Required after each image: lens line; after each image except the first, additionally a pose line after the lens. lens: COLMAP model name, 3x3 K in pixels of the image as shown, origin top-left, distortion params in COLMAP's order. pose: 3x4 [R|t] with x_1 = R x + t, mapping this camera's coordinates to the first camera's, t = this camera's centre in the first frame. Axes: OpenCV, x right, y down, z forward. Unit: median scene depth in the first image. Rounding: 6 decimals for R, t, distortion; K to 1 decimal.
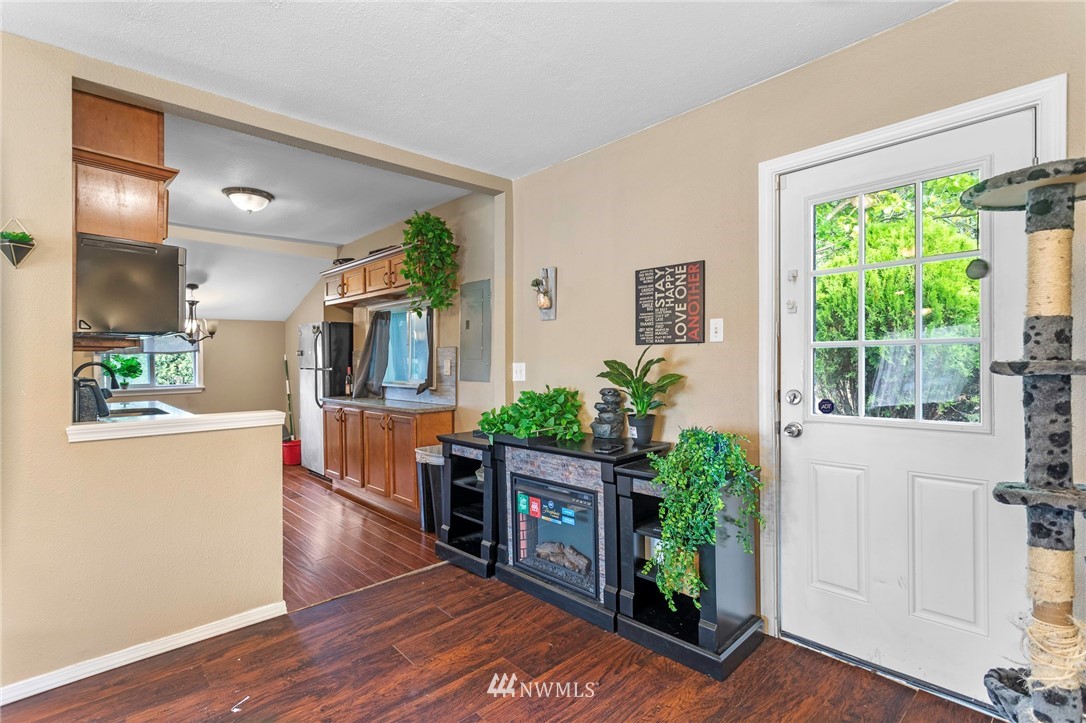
lens RADIAL K [[519.3, 0, 541.9], [0, 519.3, 354.8], [0, 0, 1]] dist [0.004133, 0.001586]
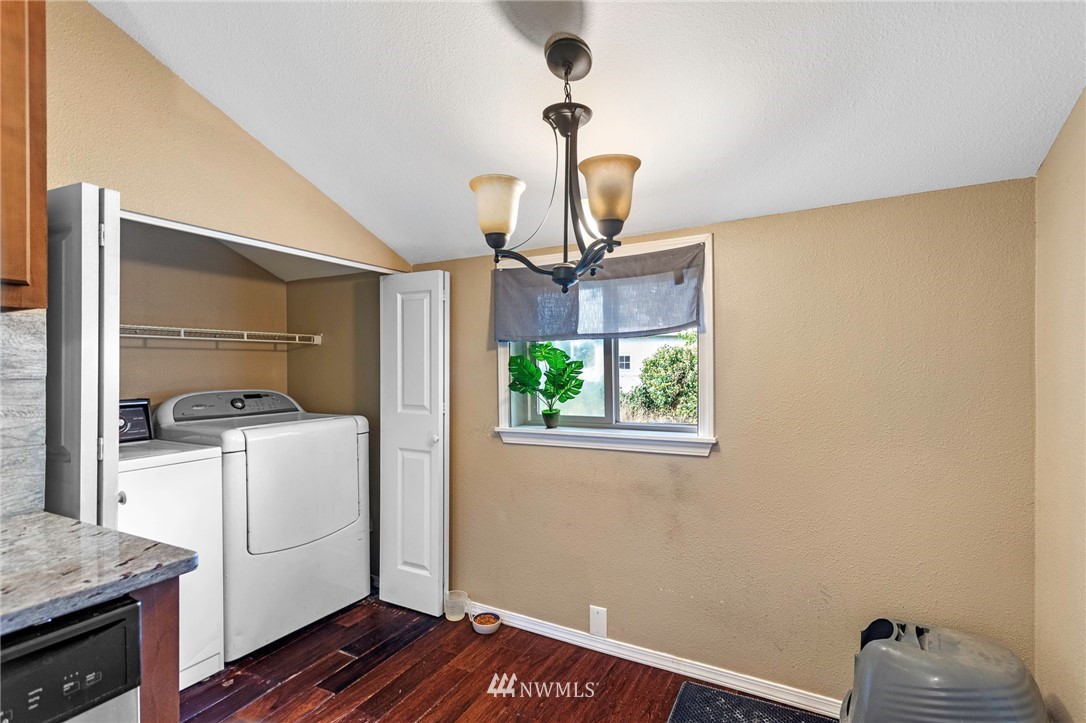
lens RADIAL K [[519.3, 0, 550.1], [0, 519.3, 366.1], [0, 0, 1]] dist [0.004133, 0.001586]
pose [[0.328553, 0.007054, -0.944459, -0.824832], [0.005439, 0.999941, 0.009360, 0.028104], [0.944470, -0.008212, 0.328495, 1.722051]]
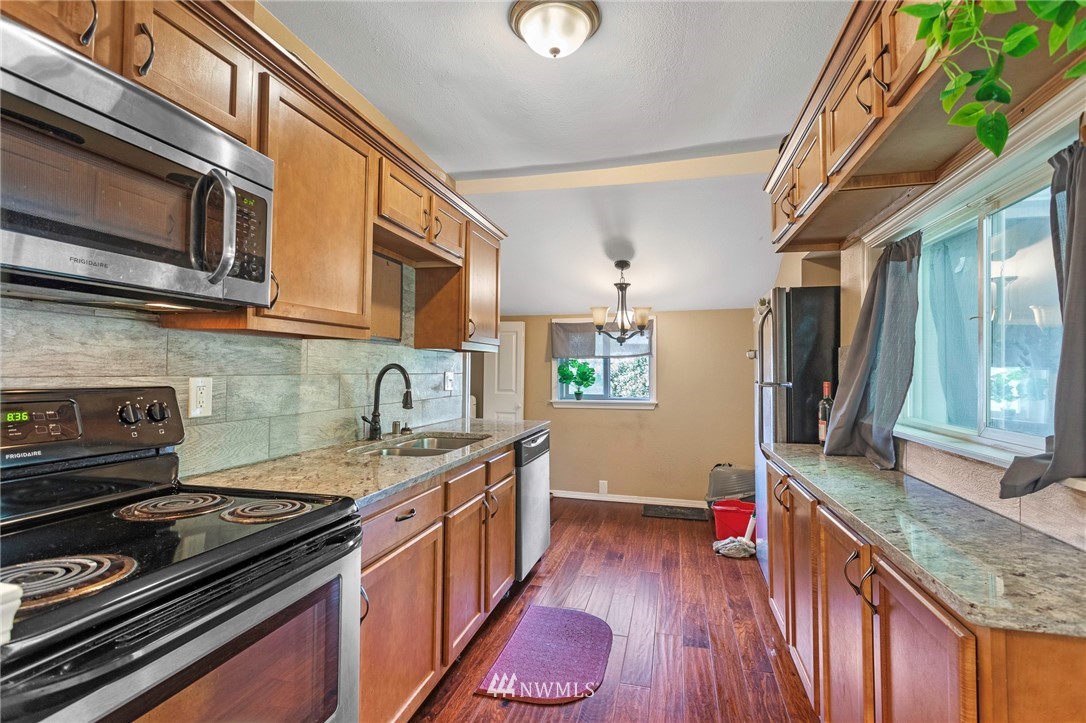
lens RADIAL K [[519.3, 0, 539.9], [0, 519.3, 360.6], [0, 0, 1]] dist [0.004133, 0.001586]
pose [[0.528918, -0.003024, -0.848668, -0.208241], [-0.009480, 0.999910, -0.009470, 0.020345], [0.848620, 0.013054, 0.528842, 0.974745]]
